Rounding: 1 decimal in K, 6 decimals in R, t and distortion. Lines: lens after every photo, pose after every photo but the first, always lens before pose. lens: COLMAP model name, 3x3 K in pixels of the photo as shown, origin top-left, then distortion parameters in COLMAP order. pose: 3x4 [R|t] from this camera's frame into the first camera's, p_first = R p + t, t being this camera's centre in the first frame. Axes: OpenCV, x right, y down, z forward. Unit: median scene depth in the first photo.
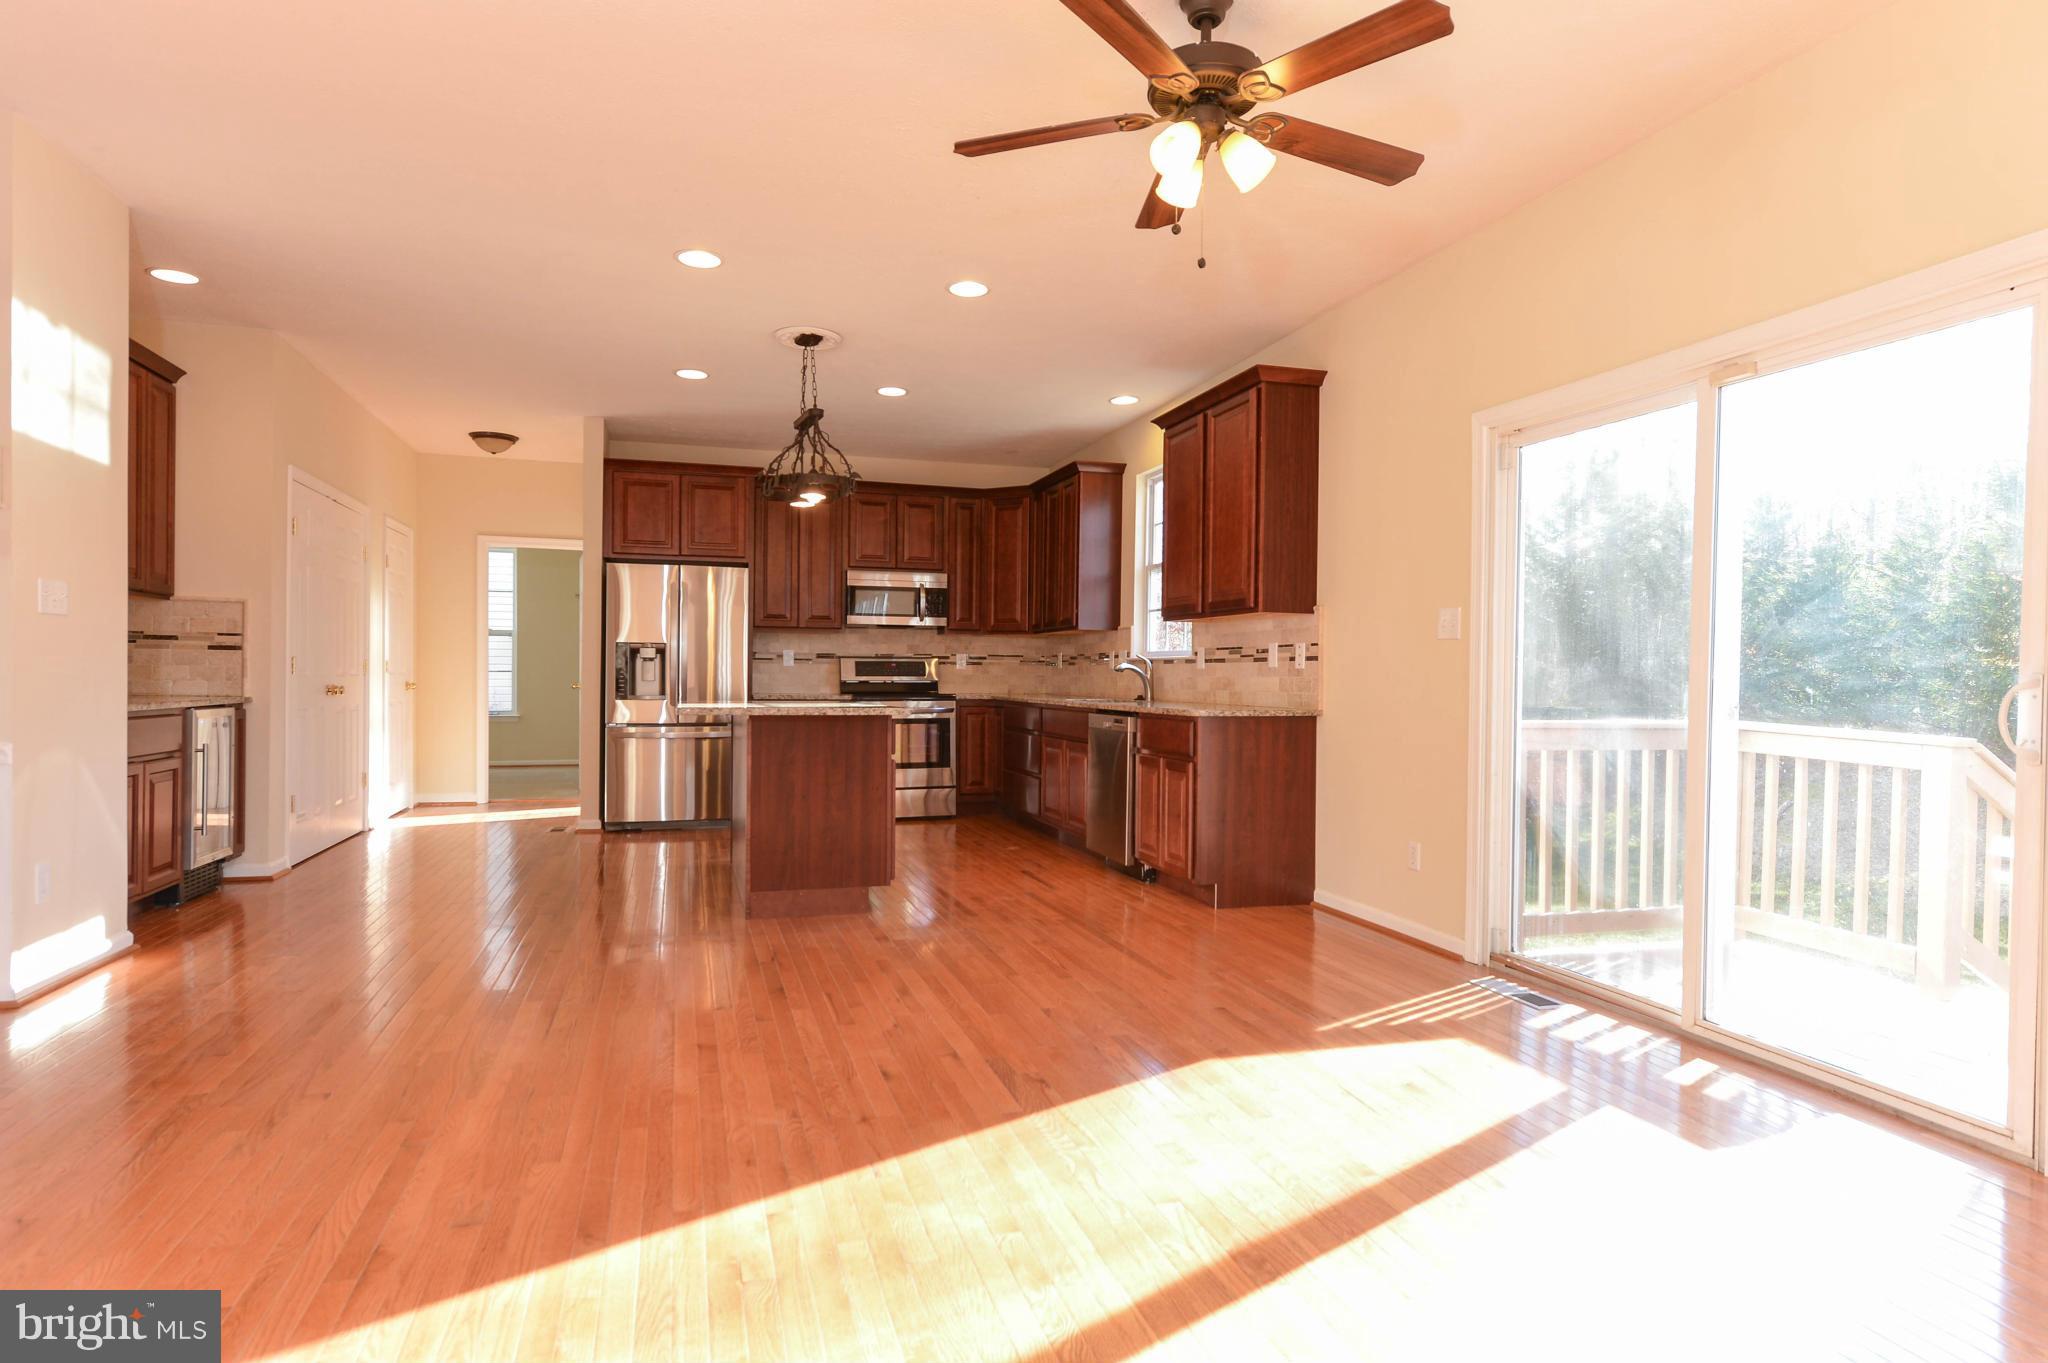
lens RADIAL K [[1108.2, 0, 1017.3], [0, 1108.2, 692.1], [0, 0, 1]] dist [0.001668, -0.000297]
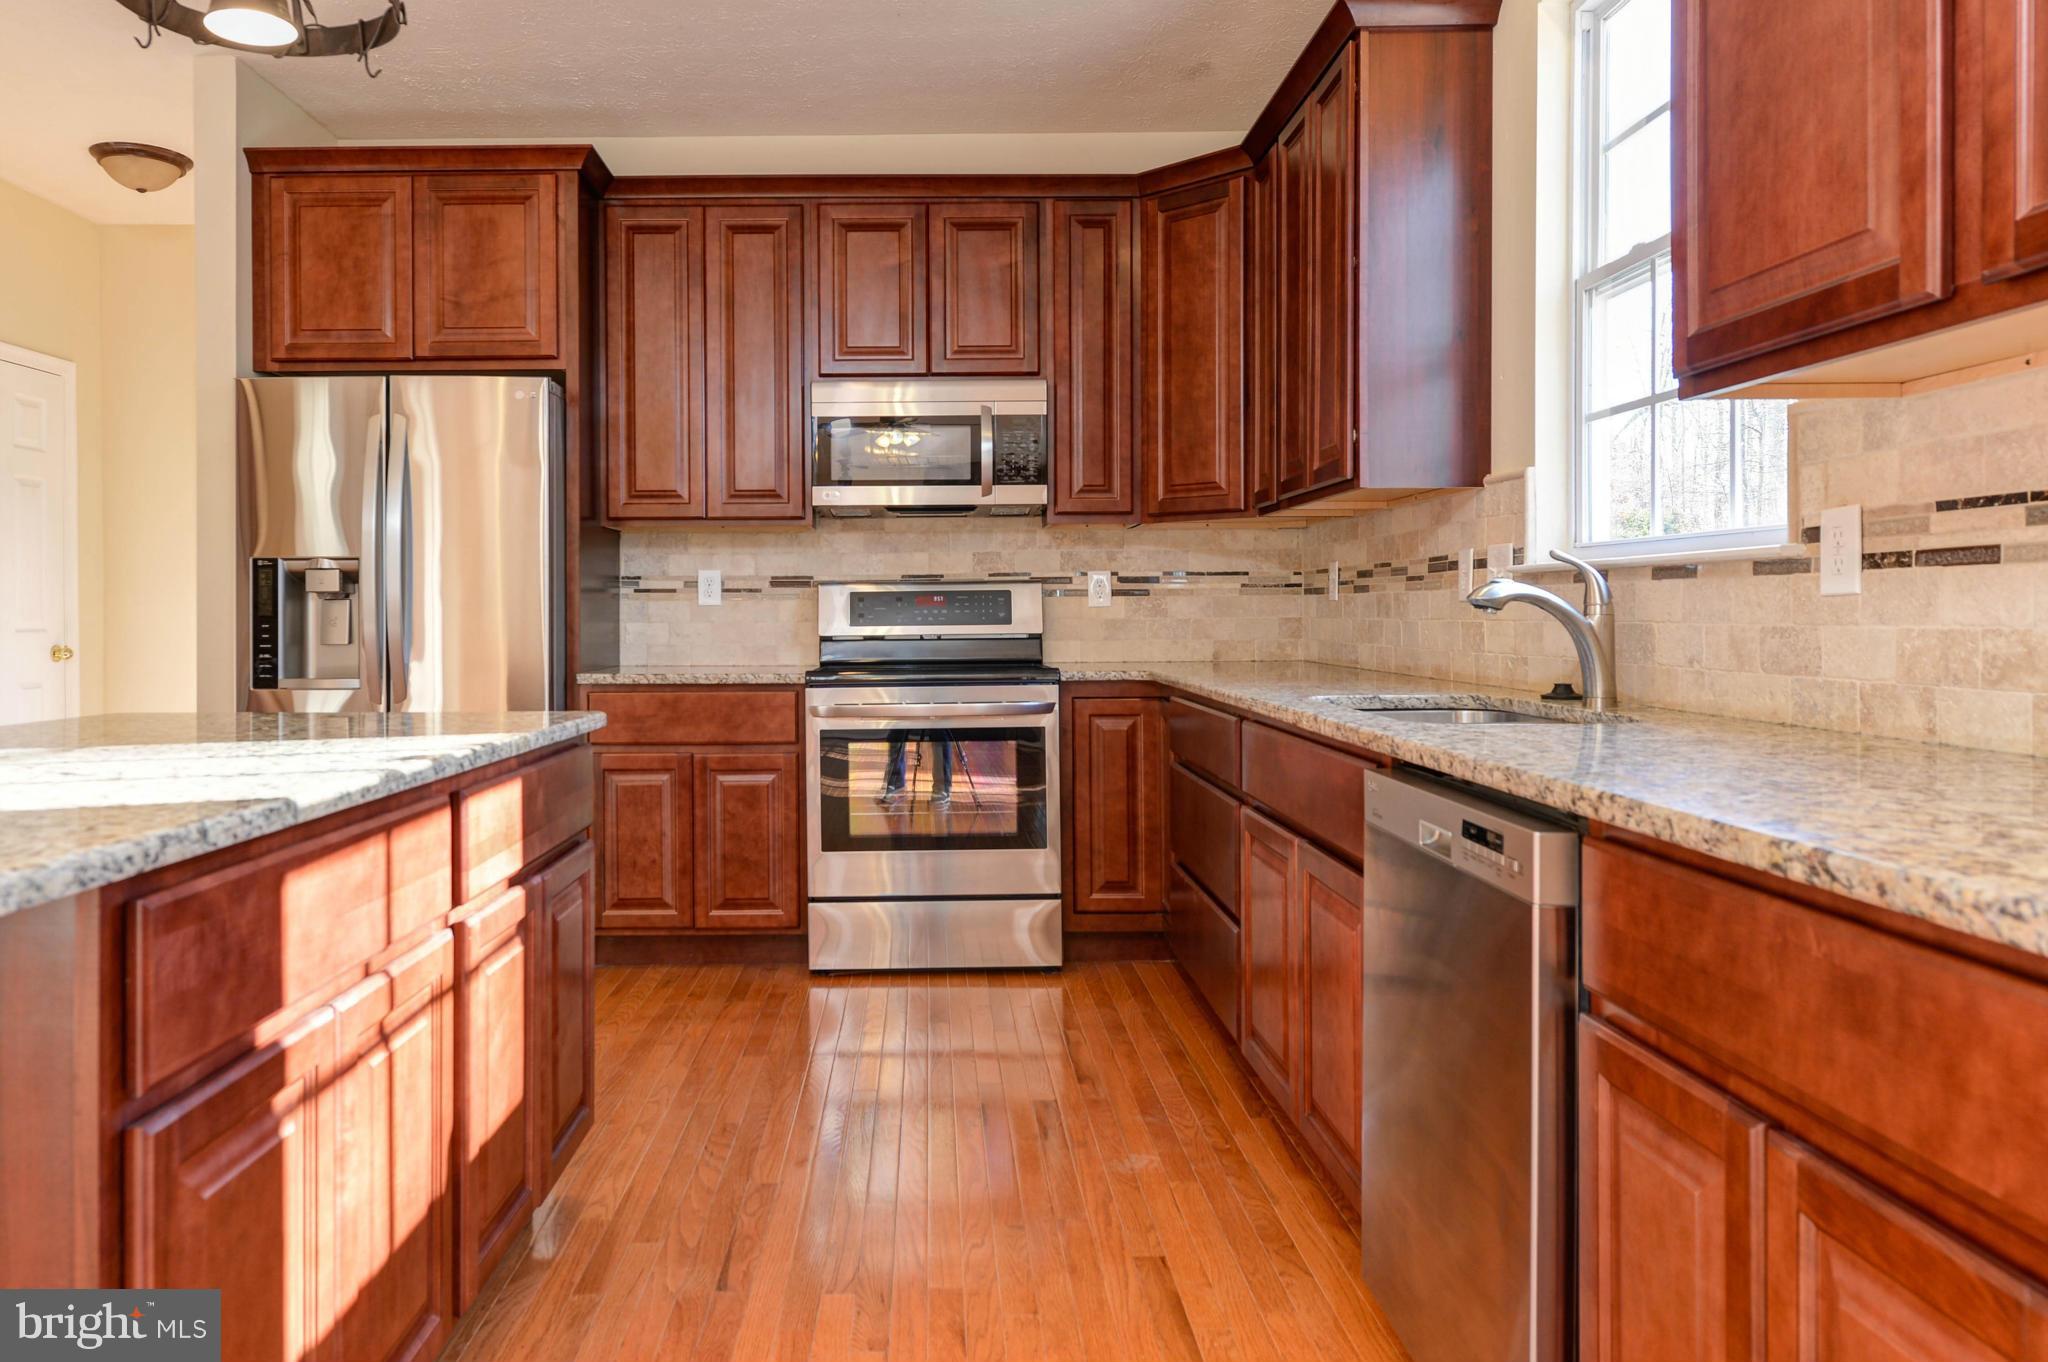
lens RADIAL K [[1139.9, 0, 1024.9], [0, 1139.9, 614.7], [0, 0, 1]] dist [0.000314, -0.000284]
pose [[0.955407, -0.012679, -0.295018, 0.056012], [0.009308, 0.999874, -0.012829, -0.012435], [0.295144, 0.009511, 0.955405, 0.591745]]
